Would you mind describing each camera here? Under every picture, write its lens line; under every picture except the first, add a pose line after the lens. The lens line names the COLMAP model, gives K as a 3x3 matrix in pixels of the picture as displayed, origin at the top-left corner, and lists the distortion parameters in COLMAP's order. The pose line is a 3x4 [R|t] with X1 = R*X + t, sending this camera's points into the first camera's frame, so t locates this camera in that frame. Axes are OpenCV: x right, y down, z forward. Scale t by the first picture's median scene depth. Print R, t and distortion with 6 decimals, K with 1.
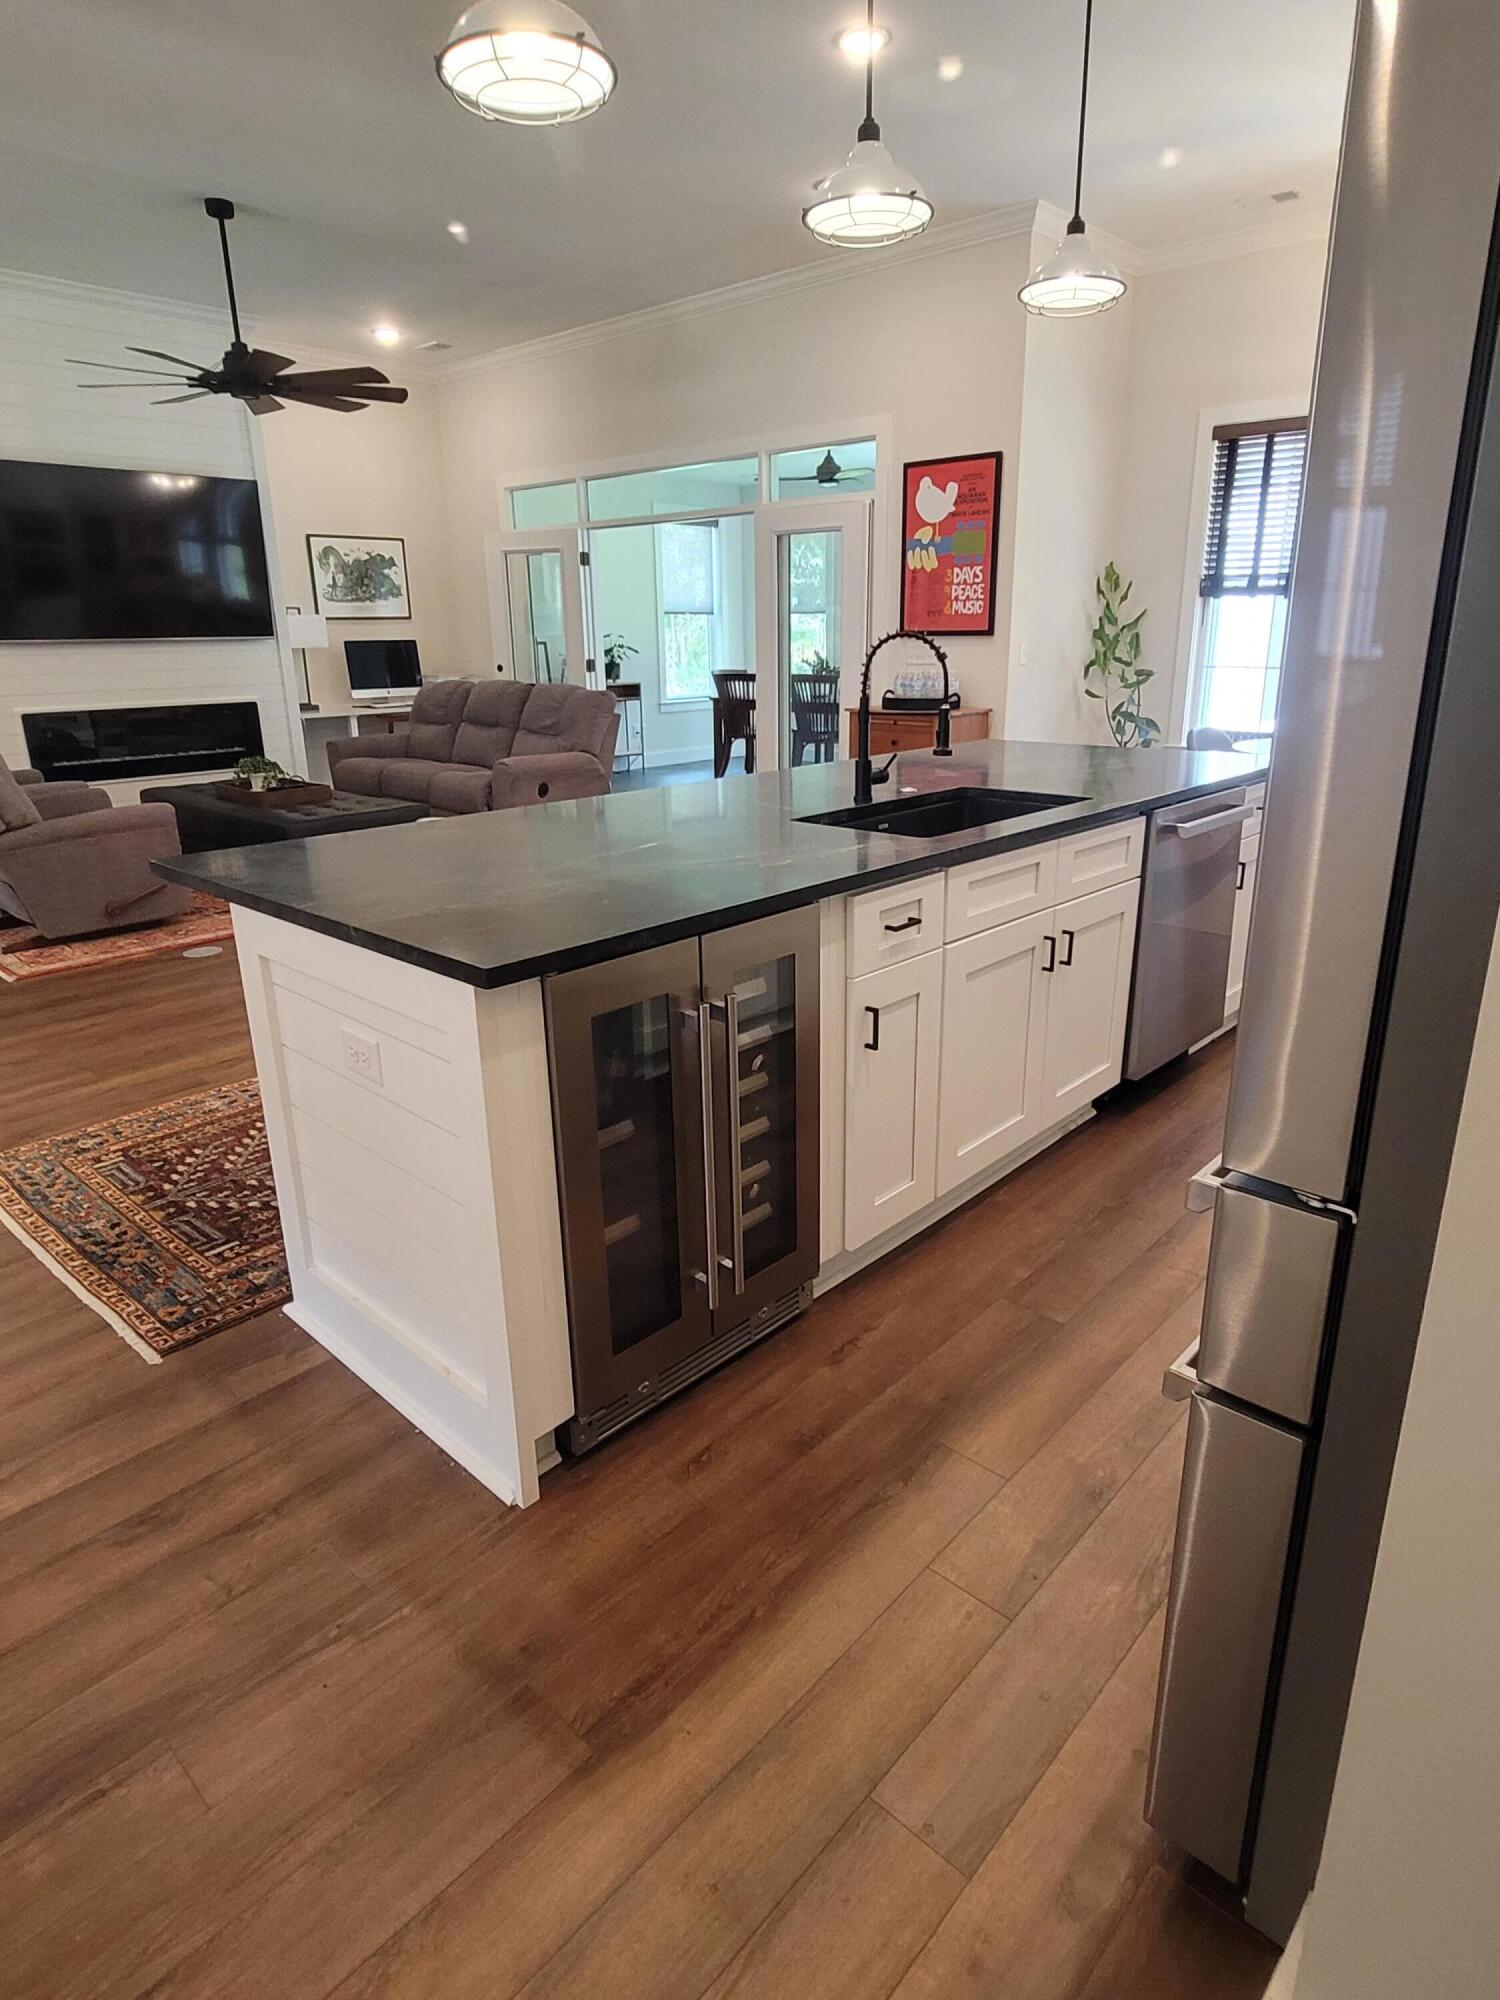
lens RADIAL K [[1124.2, 0, 759.2], [0, 1124.2, 992.1], [0, 0, 1]] dist [-0.009127, -0.003232]
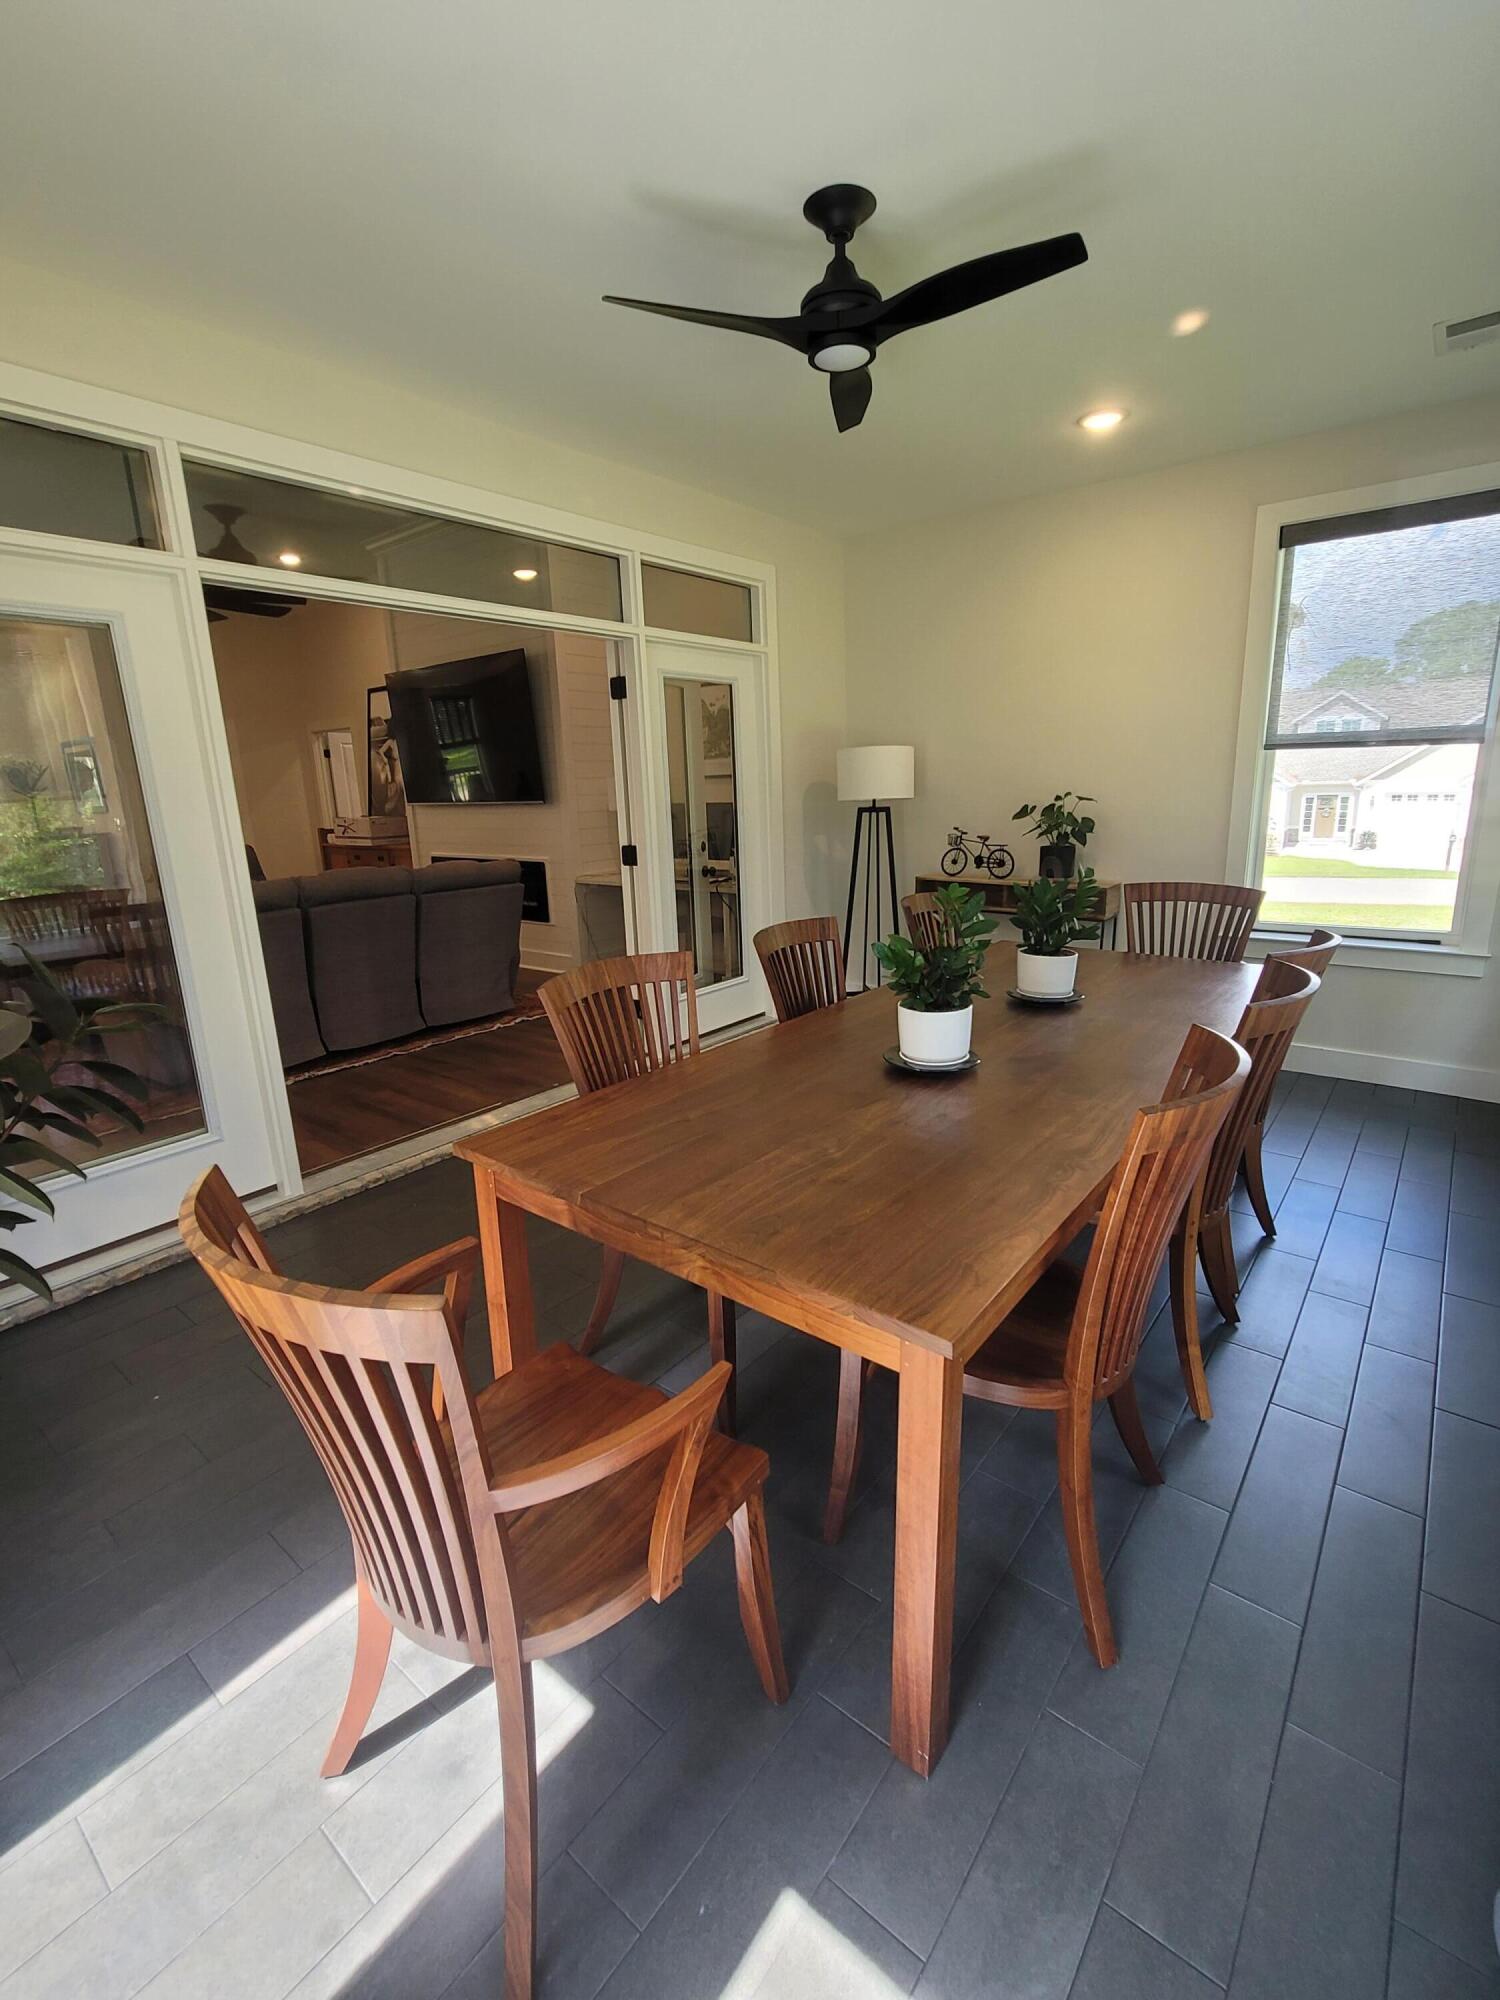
lens RADIAL K [[889.7, 0, 750.4], [0, 889.7, 990.9], [0, 0, 1]] dist [0.003182, 0.000224]
pose [[0.072747, 0.238152, -0.968500, 0.355048], [-0.277082, 0.937671, 0.209758, -0.343633], [0.958088, 0.253095, 0.134200, 1.017219]]
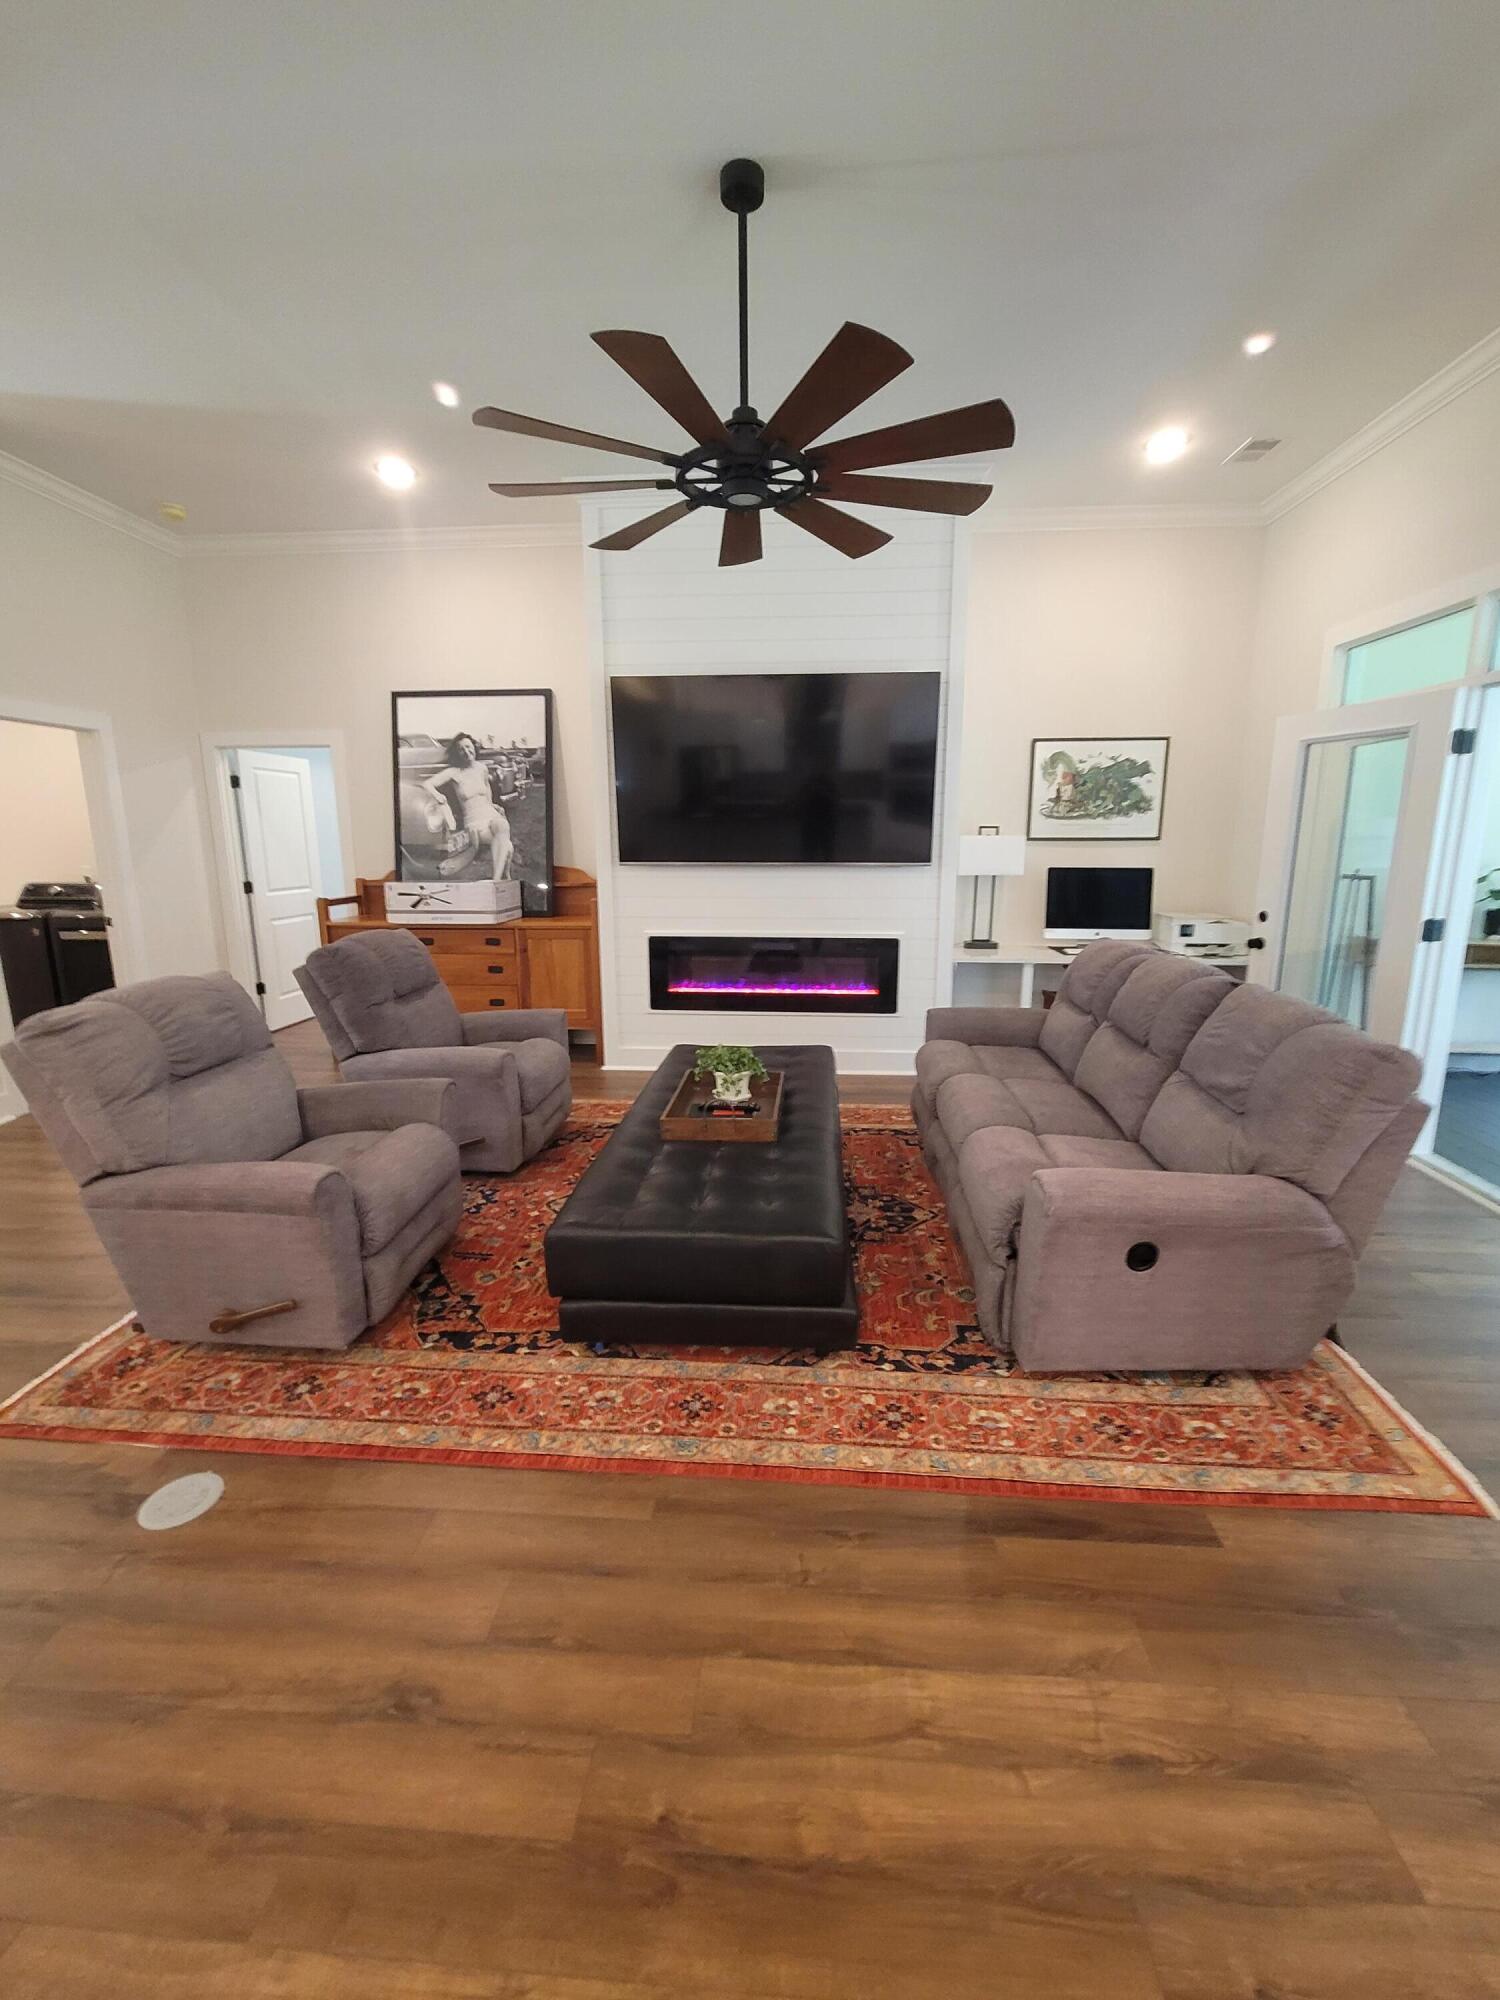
lens RADIAL K [[813.5, 0, 760.5], [0, 813.5, 997.7], [0, 0, 1]] dist [-0.002858, -0.000991]
pose [[0.627081, 0.161122, -0.762108, -0.048343], [-0.246206, 0.969215, 0.002323, -0.179010], [0.739021, 0.186178, 0.647446, 0.506049]]
